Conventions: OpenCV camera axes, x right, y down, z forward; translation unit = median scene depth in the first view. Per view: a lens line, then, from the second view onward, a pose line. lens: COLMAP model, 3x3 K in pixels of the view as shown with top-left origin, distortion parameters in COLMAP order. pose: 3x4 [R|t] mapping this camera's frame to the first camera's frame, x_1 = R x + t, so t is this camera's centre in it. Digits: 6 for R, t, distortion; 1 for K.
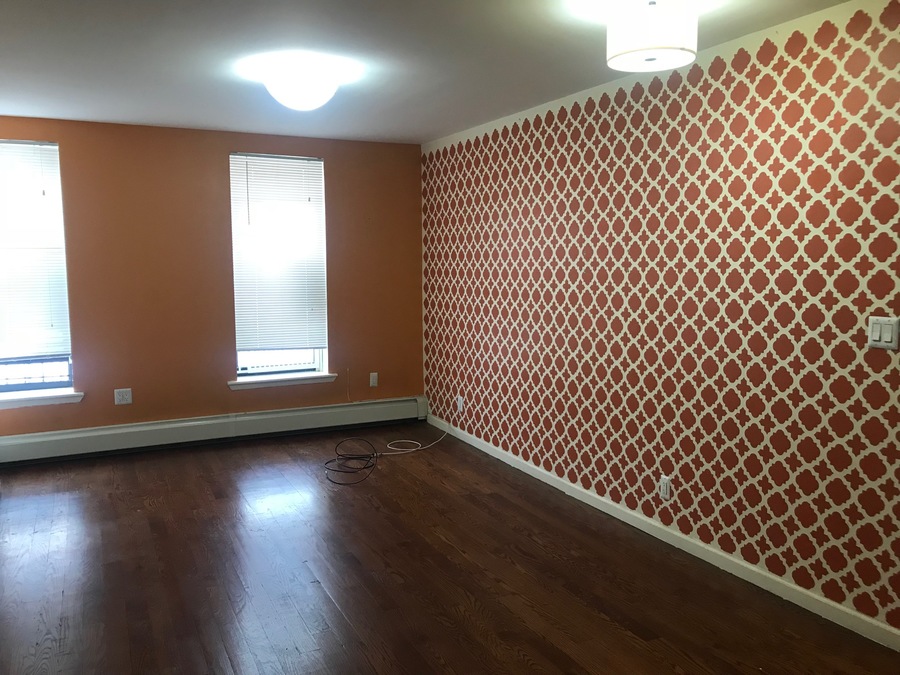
lens RADIAL K [[737.7, 0, 446.2], [0, 737.7, 332.6], [0, 0, 1]] dist [0.031605, -0.028679]
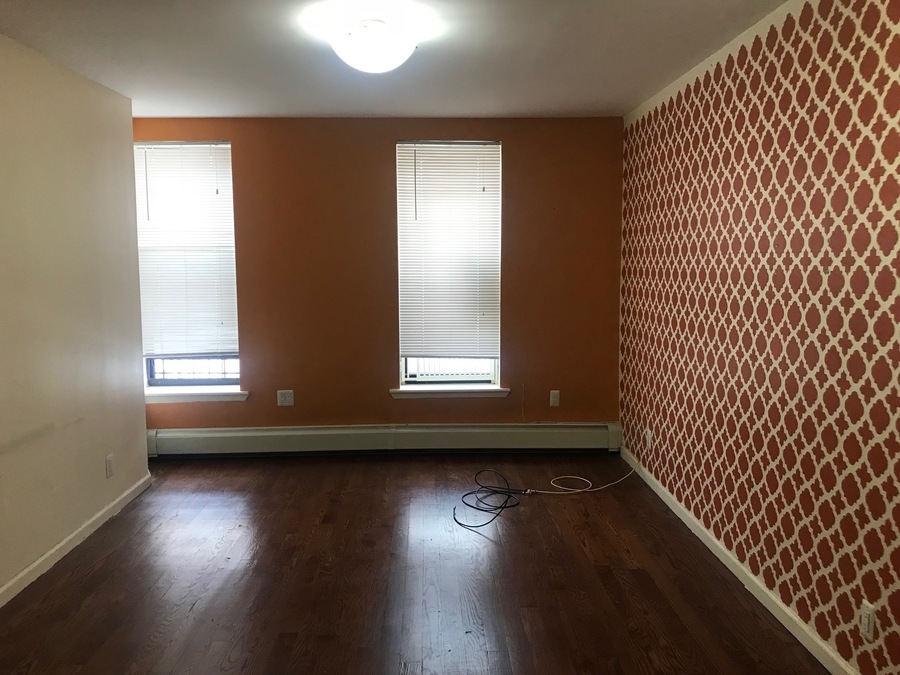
lens RADIAL K [[737.7, 0, 449.9], [0, 737.7, 331.6], [0, 0, 1]] dist [0.031605, -0.028679]
pose [[0.909926, 0.038904, -0.412942, 0.212766], [-0.039250, 0.999200, 0.007648, -0.022752], [0.412909, 0.009249, 0.910725, 0.269131]]
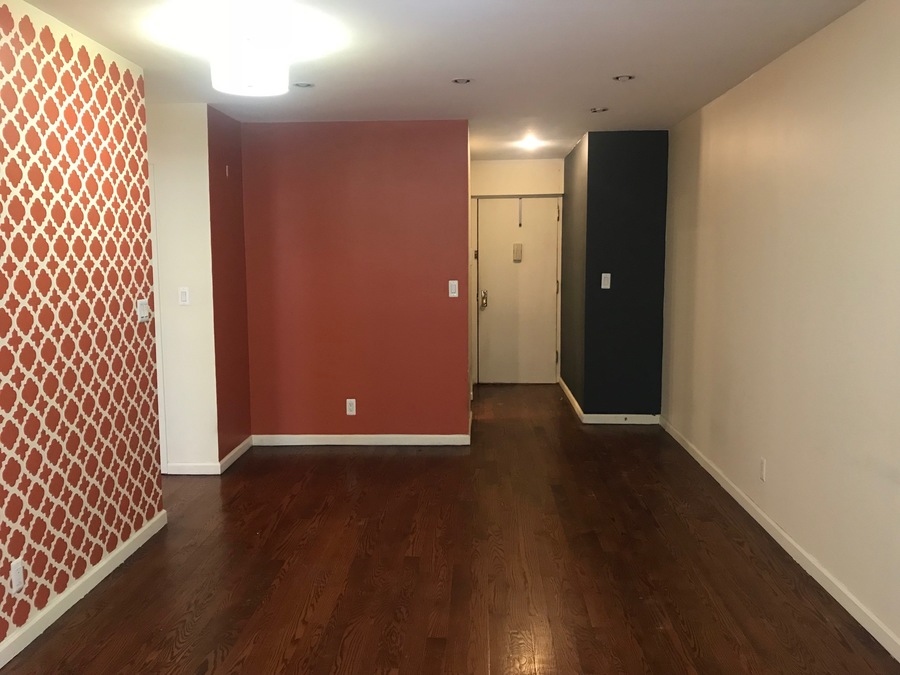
lens RADIAL K [[737.7, 0, 435.9], [0, 737.7, 332.2], [0, 0, 1]] dist [0.031605, -0.028679]
pose [[-0.873720, -0.036293, 0.485074, -0.379342], [0.063531, 0.980156, 0.187769, -0.125269], [-0.482263, 0.194875, -0.854076, 1.299929]]
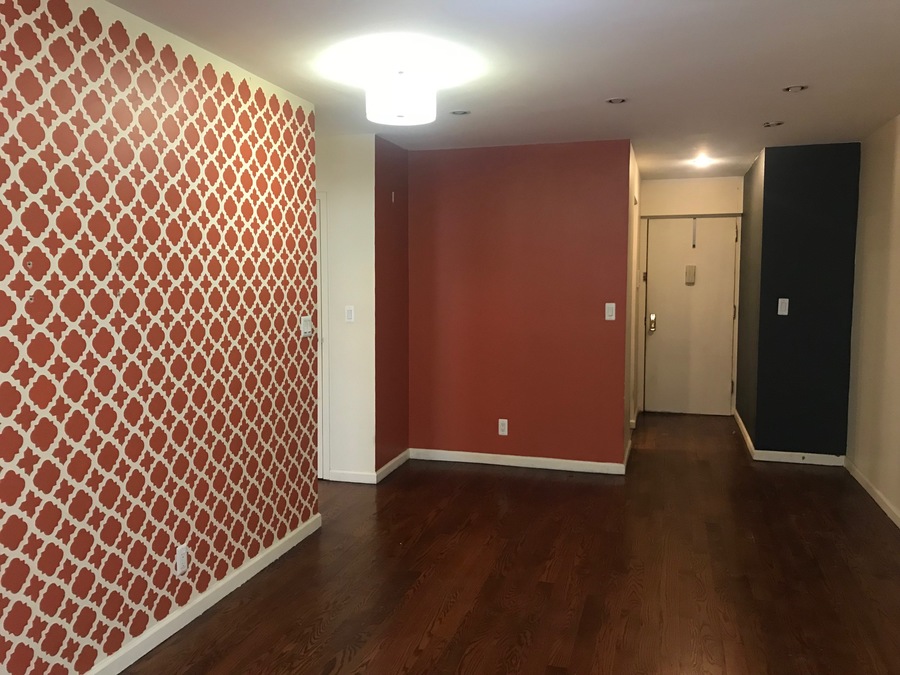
lens RADIAL K [[737.7, 0, 440.5], [0, 737.7, 334.6], [0, 0, 1]] dist [0.031605, -0.028679]
pose [[-0.730384, -0.045736, 0.681503, -0.424962], [0.074053, 0.986572, 0.145574, -0.122353], [-0.679010, 0.156792, -0.717190, 1.275873]]
